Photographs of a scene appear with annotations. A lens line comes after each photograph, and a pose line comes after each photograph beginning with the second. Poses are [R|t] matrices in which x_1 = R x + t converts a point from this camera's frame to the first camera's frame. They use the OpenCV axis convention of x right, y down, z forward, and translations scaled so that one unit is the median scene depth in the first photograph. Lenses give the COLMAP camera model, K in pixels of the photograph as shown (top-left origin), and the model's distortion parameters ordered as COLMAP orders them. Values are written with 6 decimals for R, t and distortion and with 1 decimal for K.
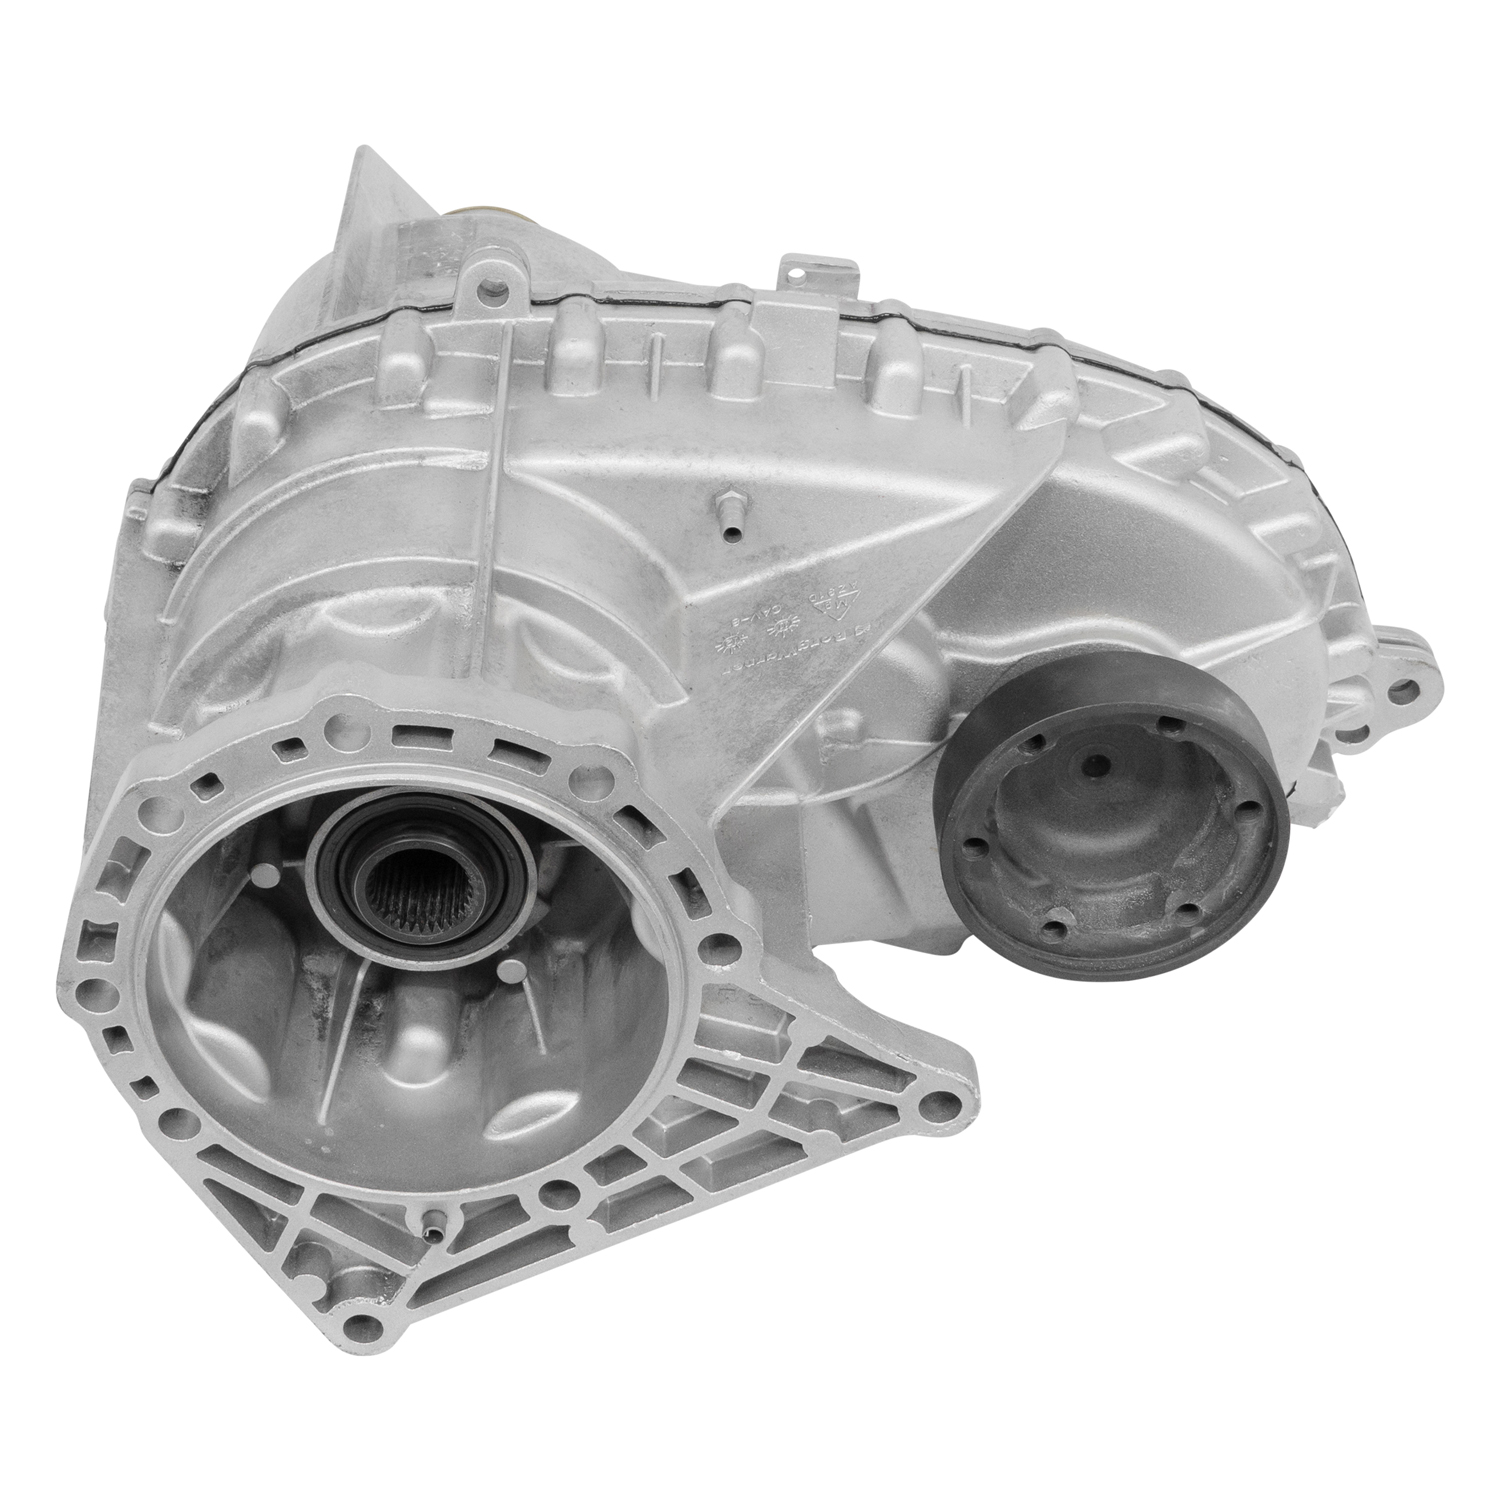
lens RADIAL K [[2739.8, 0, 750.0], [0, 2739.8, 750.0], [0, 0, 1]] dist [-0.041945, 0.024564]
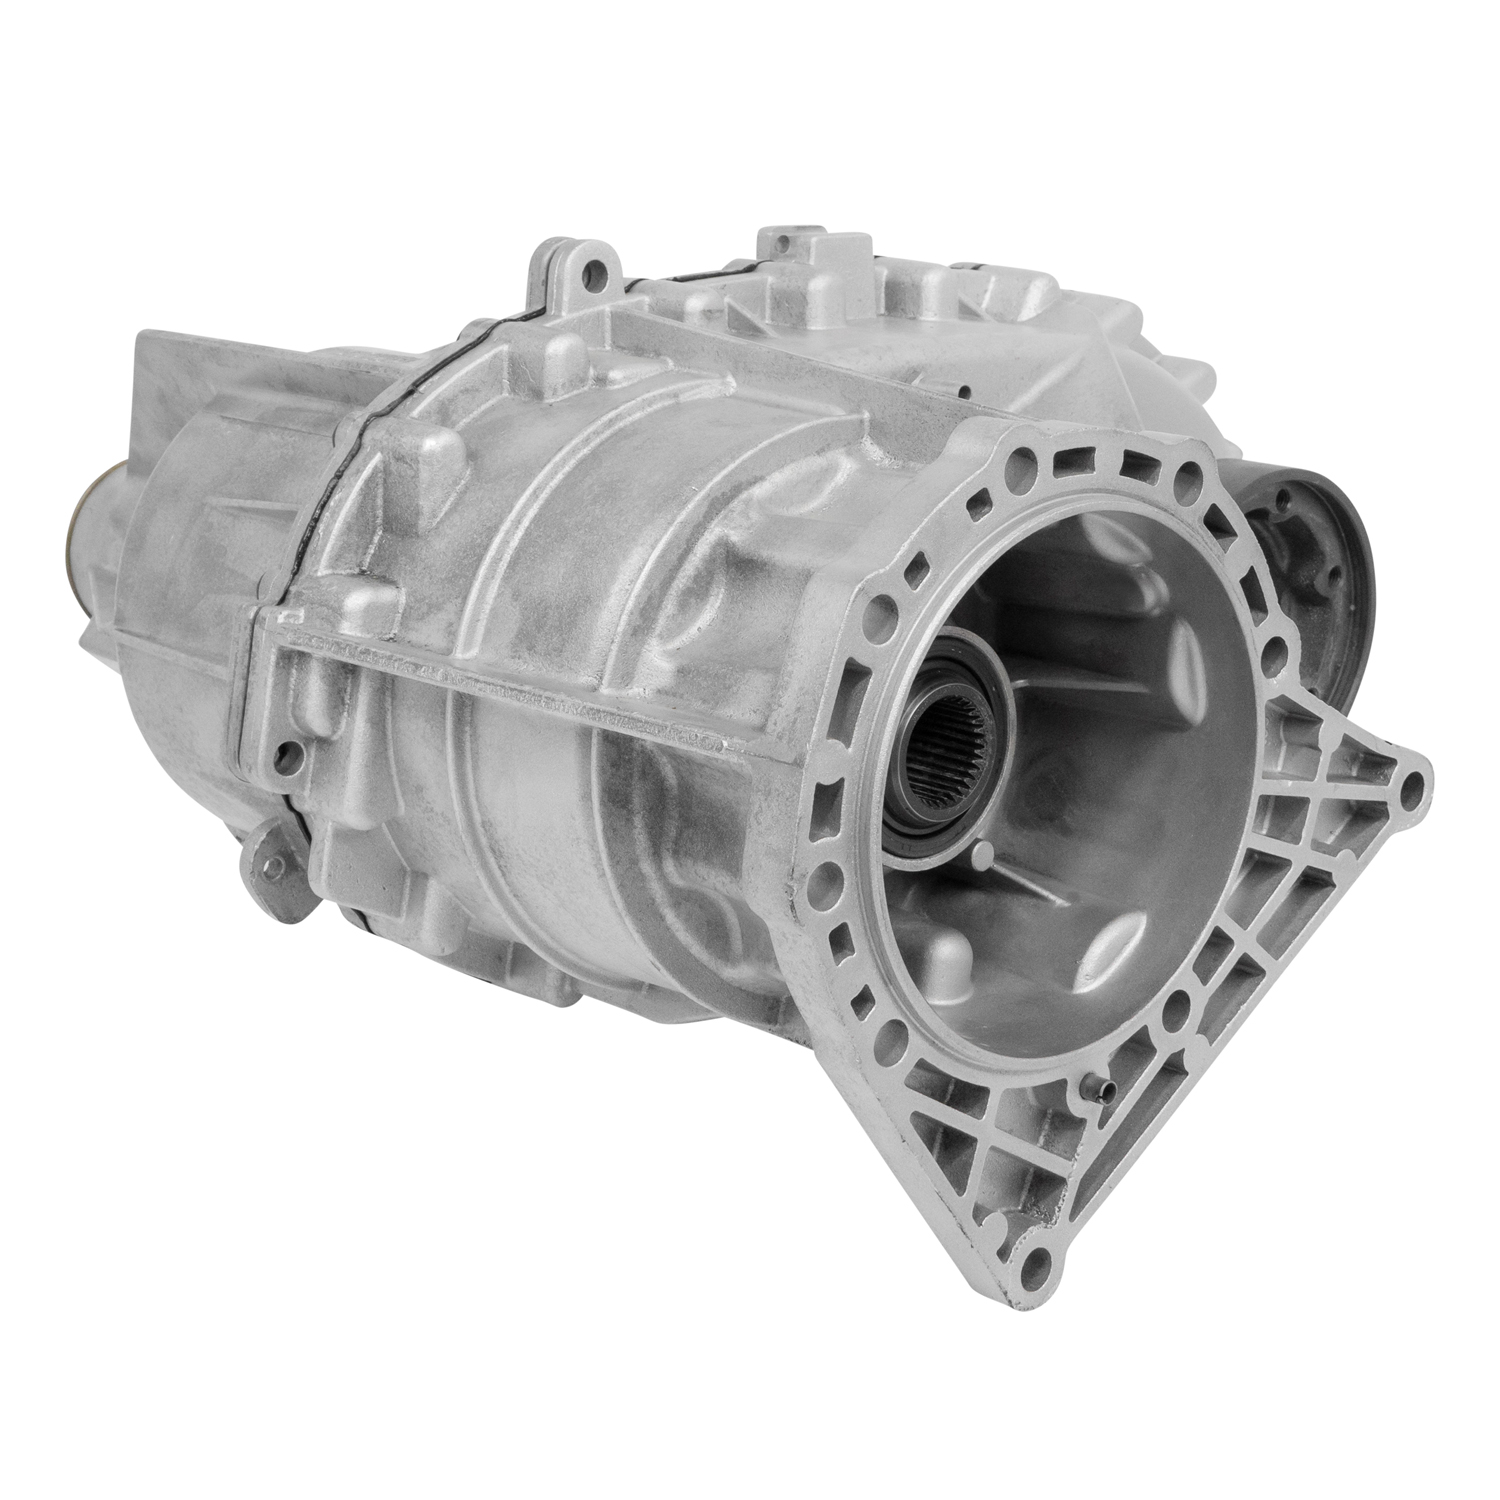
lens RADIAL K [[2928.3, 0, 750.0], [0, 2928.3, 750.0], [0, 0, 1]] dist [-0.075220, -0.045958]
pose [[0.739713, -0.249159, 0.625096, -0.782158], [0.436455, 0.884680, -0.163856, 0.182751], [-0.512184, 0.394032, 0.763156, 0.268289]]
